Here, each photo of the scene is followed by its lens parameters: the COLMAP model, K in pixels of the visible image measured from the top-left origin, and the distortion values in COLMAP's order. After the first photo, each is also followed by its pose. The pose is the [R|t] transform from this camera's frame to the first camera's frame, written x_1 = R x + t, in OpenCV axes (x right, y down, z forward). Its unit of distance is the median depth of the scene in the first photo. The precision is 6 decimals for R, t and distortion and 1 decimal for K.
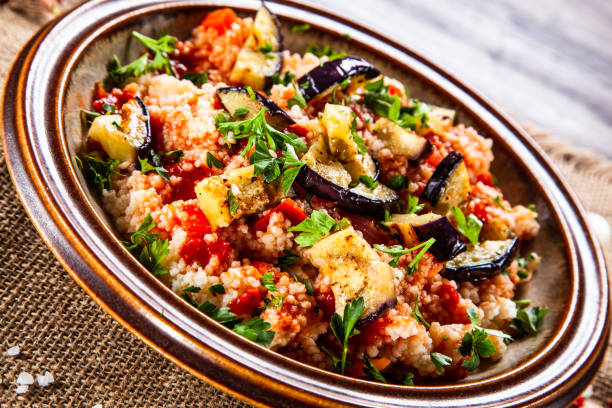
lens RADIAL K [[1482.8, 0, 304.5], [0, 1482.8, 202.7], [0, 0, 1]] dist [0.292058, 0.005794]
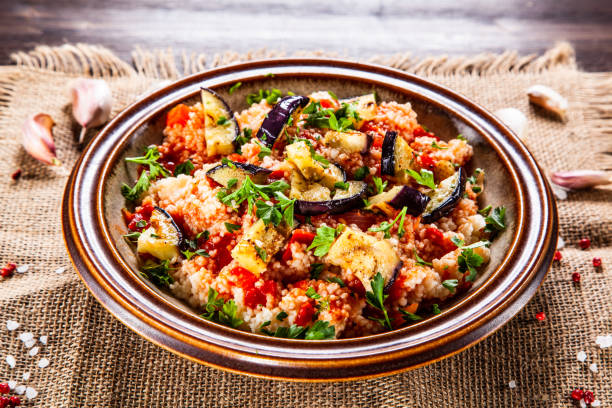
lens RADIAL K [[1526.1, 0, 307.0], [0, 1526.1, 203.8], [0, 0, 1]] dist [0.373452, -0.100512]
pose [[0.889810, -0.456327, -0.001808, 0.010732], [0.455160, 0.887236, 0.075108, -0.118736], [-0.032670, -0.067655, 0.997174, -0.366805]]
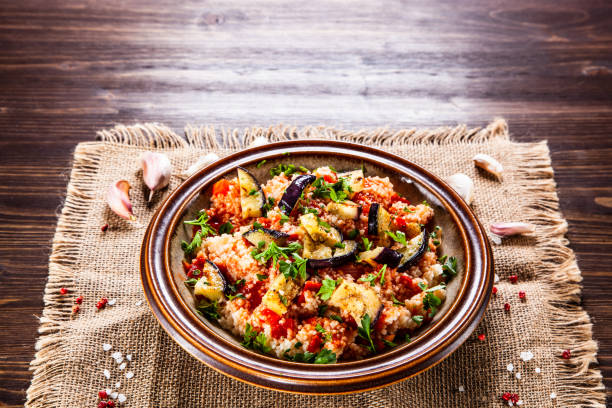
lens RADIAL K [[1234.3, 0, 307.0], [0, 1234.3, 204.0], [0, 0, 1]] dist [0.252317, -0.010860]
pose [[0.887475, -0.460236, -0.023900, 0.068683], [0.459515, 0.879746, 0.122034, -0.272012], [-0.035139, -0.119285, 0.992238, -0.531128]]
